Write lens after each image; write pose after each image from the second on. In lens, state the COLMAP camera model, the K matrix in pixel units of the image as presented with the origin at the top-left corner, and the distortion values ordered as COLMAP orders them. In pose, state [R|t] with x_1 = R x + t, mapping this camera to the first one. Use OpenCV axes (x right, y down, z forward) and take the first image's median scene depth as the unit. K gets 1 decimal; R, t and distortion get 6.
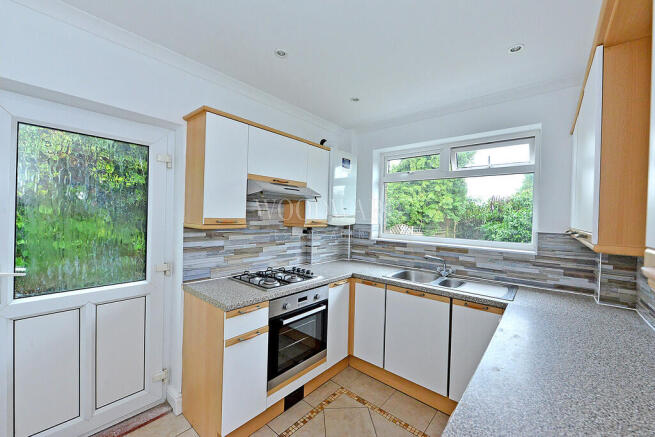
lens RADIAL K [[262.1, 0, 331.8], [0, 262.1, 218.3], [0, 0, 1]] dist [-0.003748, -0.000045]
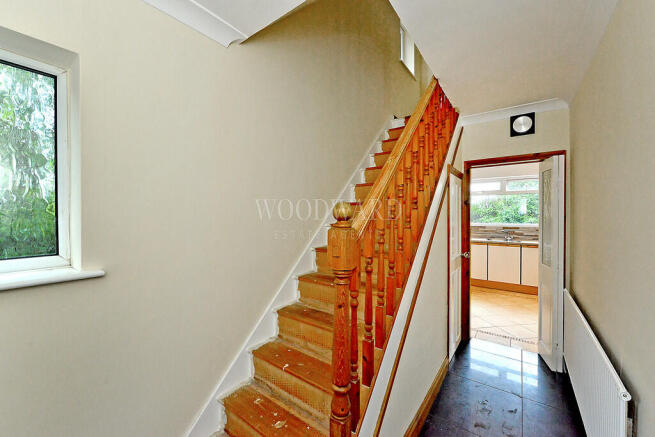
lens RADIAL K [[262.1, 0, 326.4], [0, 262.1, 217.1], [0, 0, 1]] dist [-0.003748, -0.000045]
pose [[0.997714, -0.027970, 0.061525, -0.978783], [0.028009, 0.999608, 0.000232, -0.010234], [-0.061508, 0.001492, 0.998105, -0.874686]]
